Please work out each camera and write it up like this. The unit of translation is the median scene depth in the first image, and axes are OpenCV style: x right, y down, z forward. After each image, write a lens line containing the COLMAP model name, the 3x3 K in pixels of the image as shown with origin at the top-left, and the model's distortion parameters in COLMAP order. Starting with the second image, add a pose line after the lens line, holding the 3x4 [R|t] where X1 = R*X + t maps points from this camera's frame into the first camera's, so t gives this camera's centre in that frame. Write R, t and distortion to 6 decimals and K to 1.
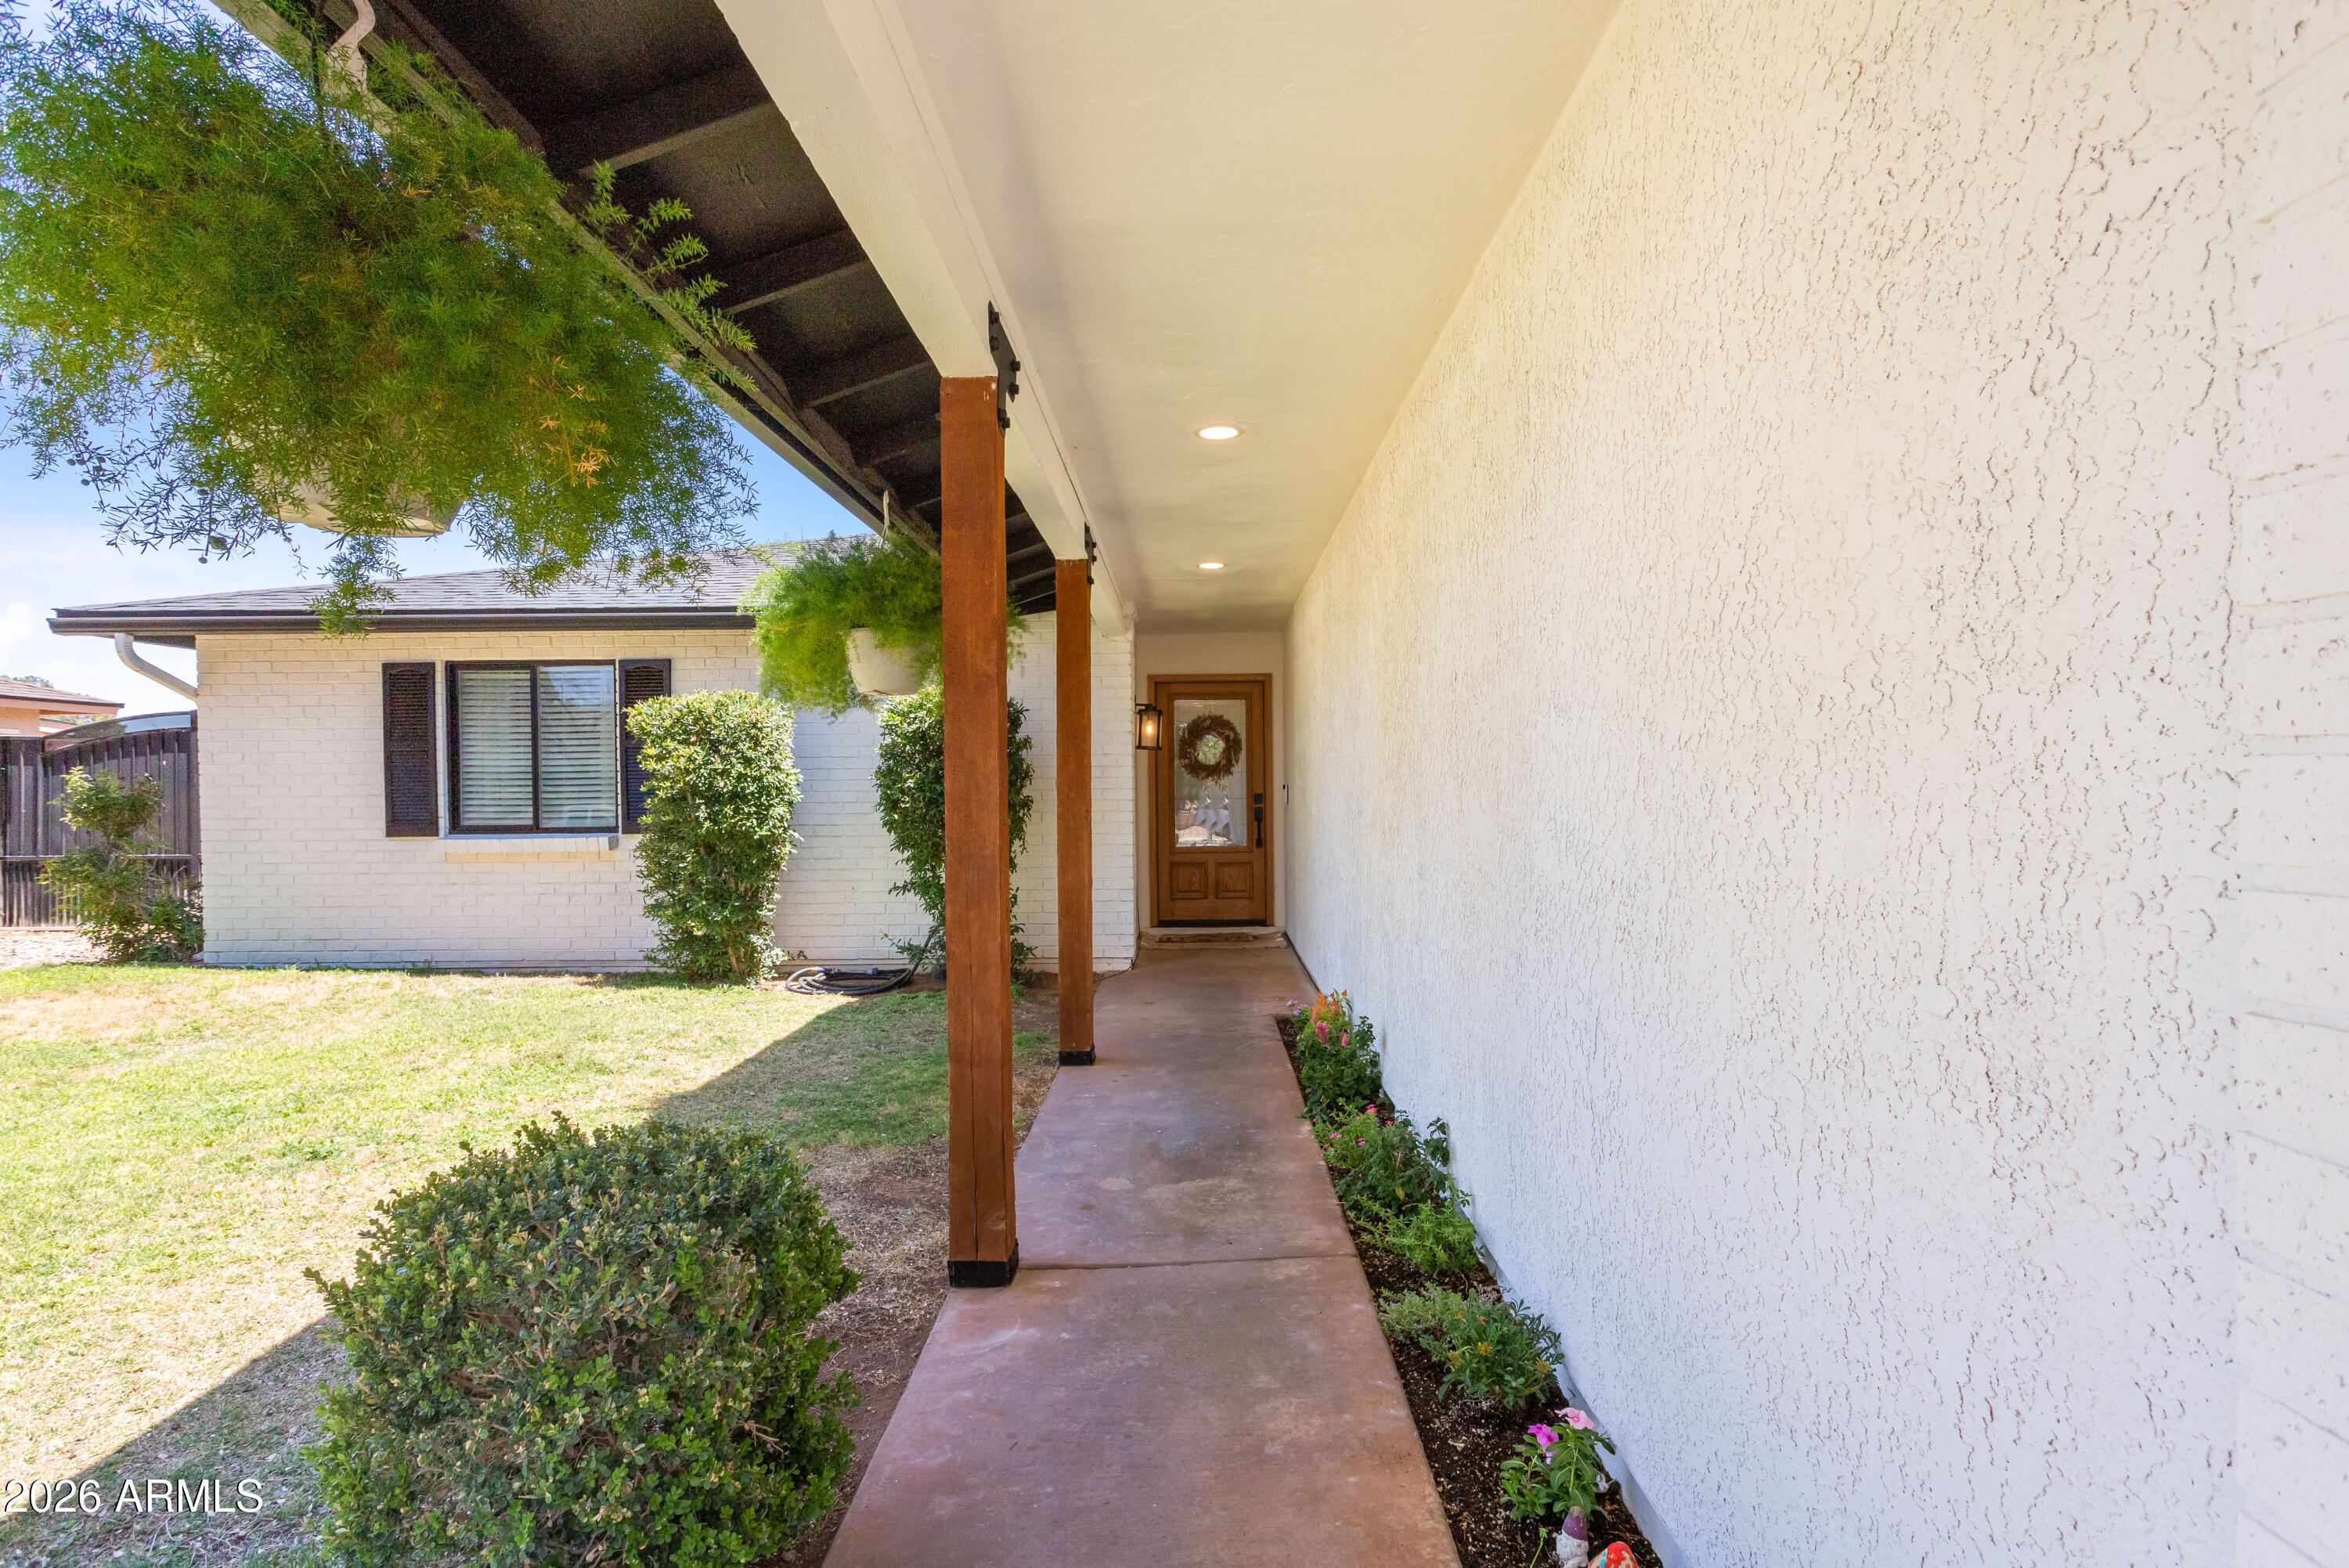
lens RADIAL K [[1118.0, 0, 1175.6], [0, 1118.0, 796.4], [0, 0, 1]] dist [0.002791, -0.000131]
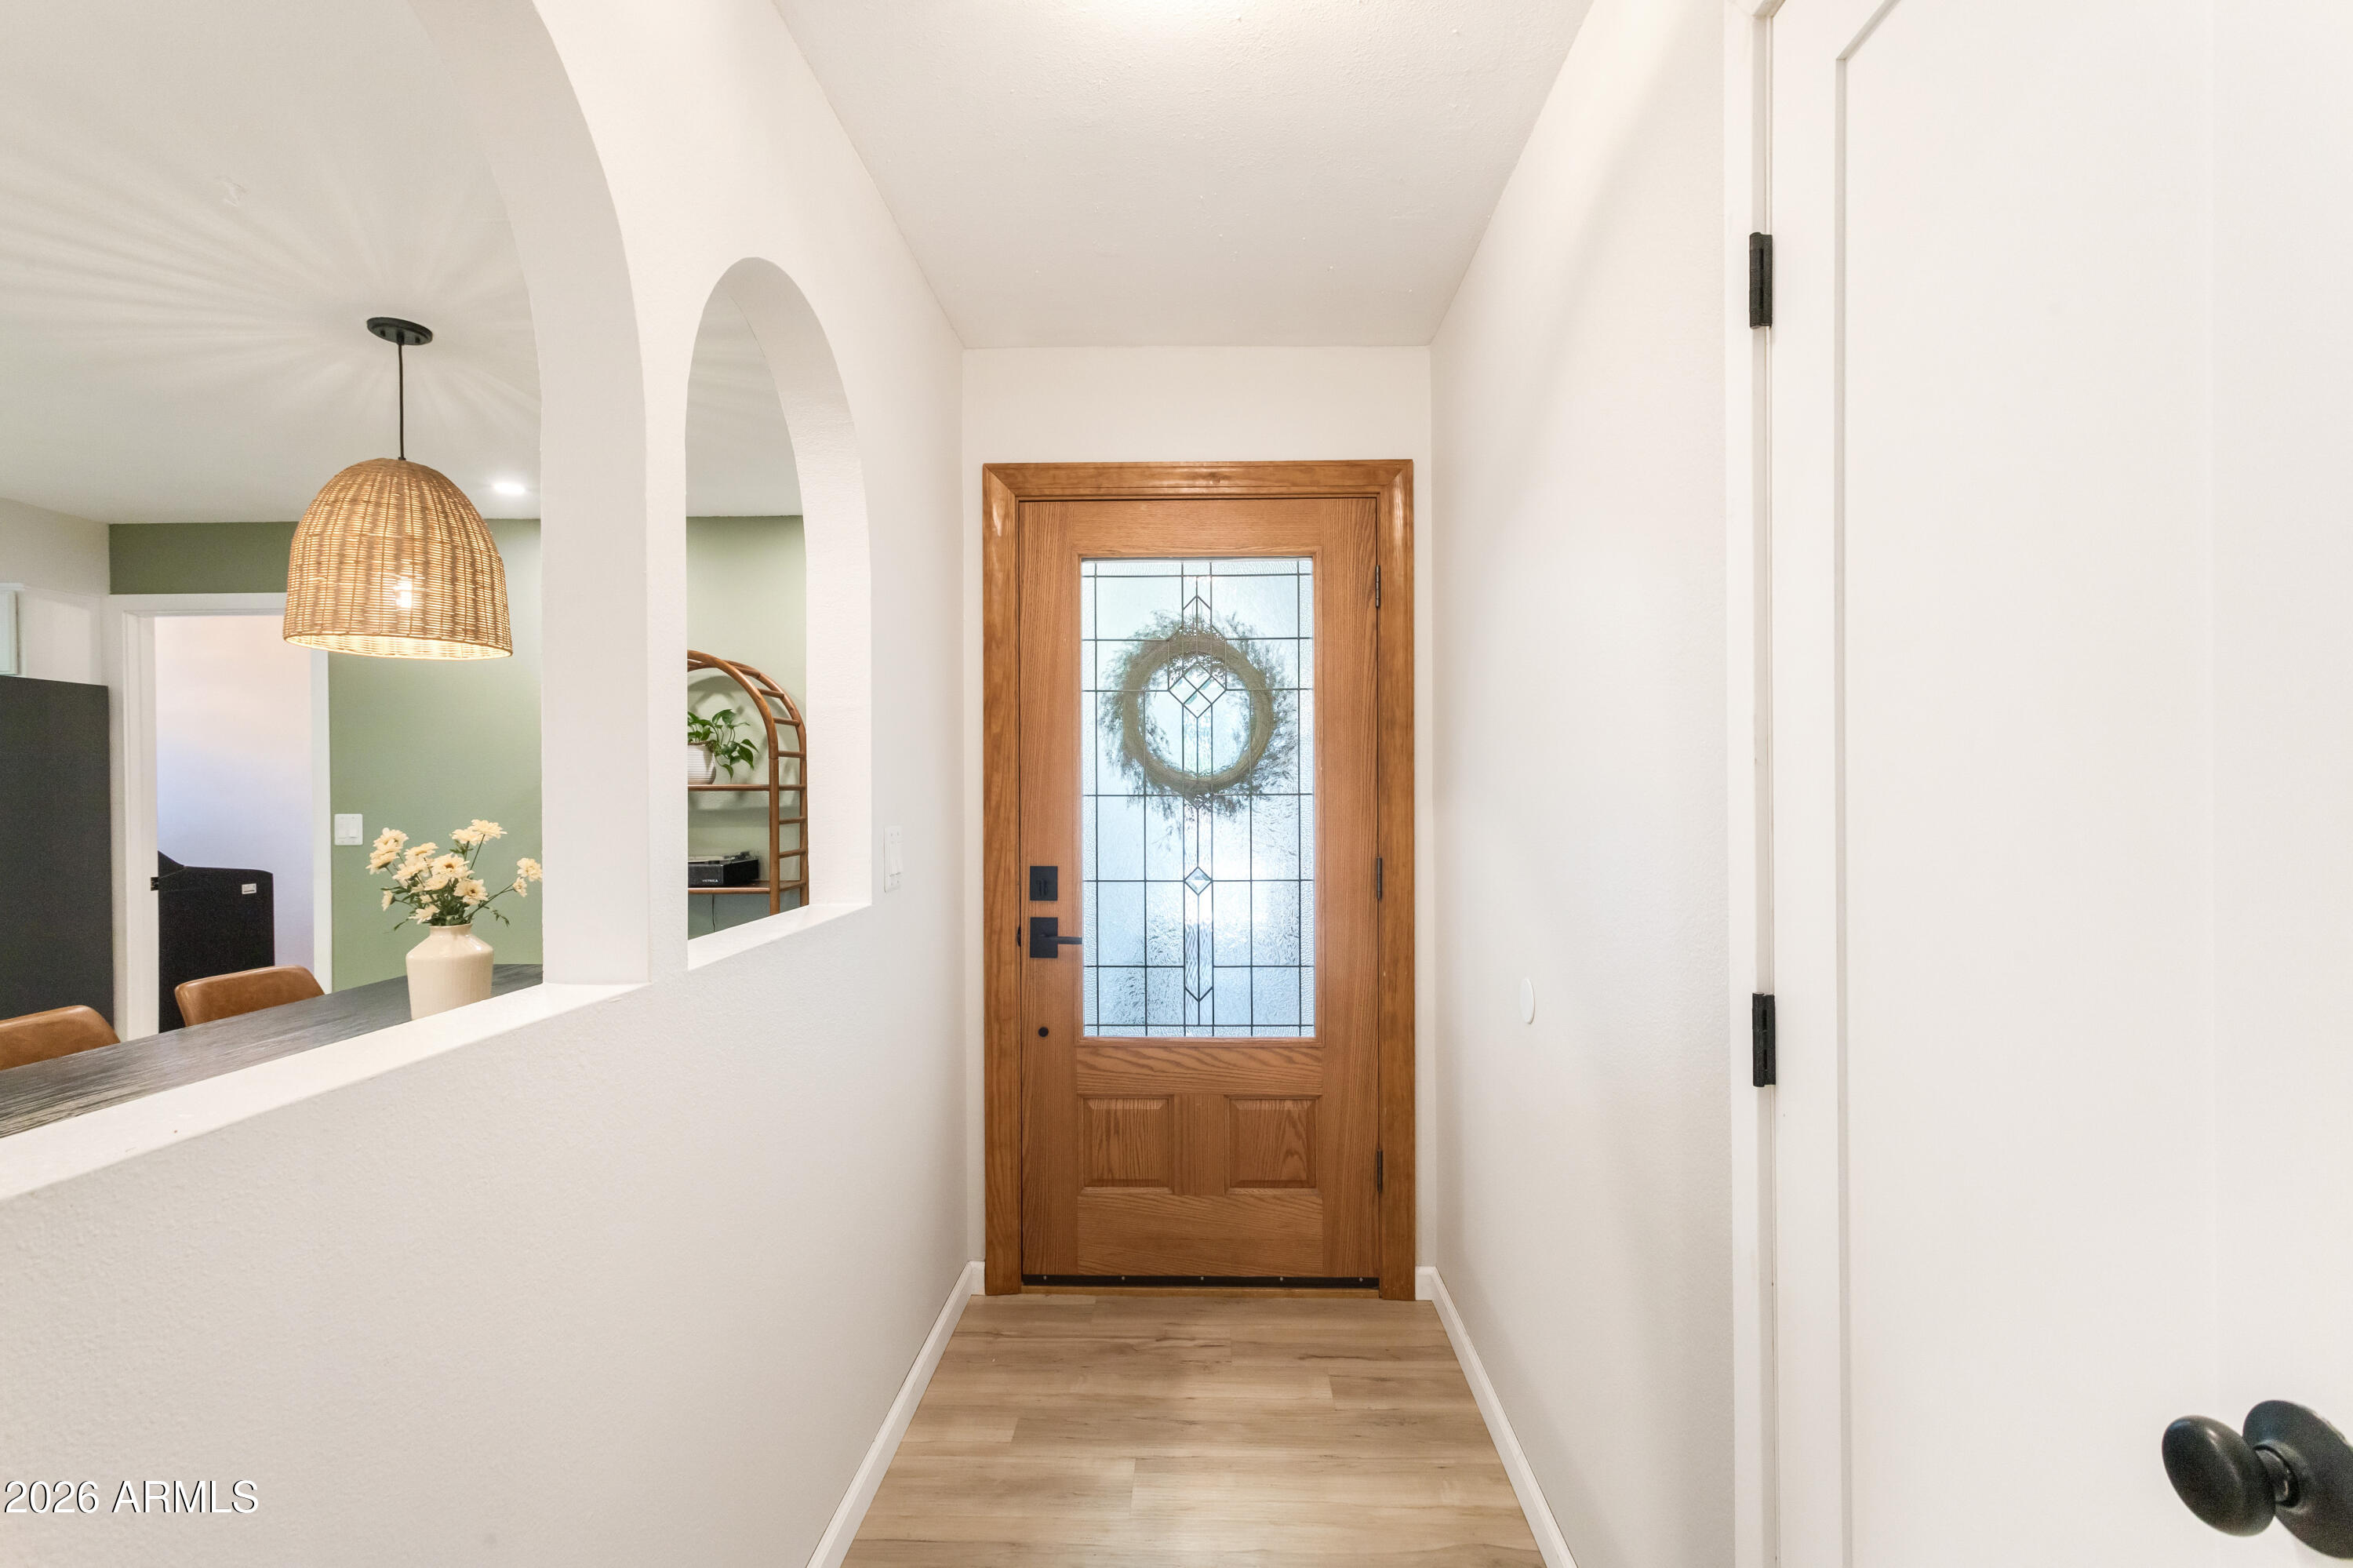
lens RADIAL K [[1120.1, 0, 1177.6], [0, 1120.1, 796.4], [0, 0, 1]] dist [0.002791, -0.000131]
pose [[0.999481, 0.005474, -0.031741, 0.037090], [-0.005747, 0.999947, -0.008509, -0.016227], [0.031693, 0.008687, 0.999460, 0.668560]]
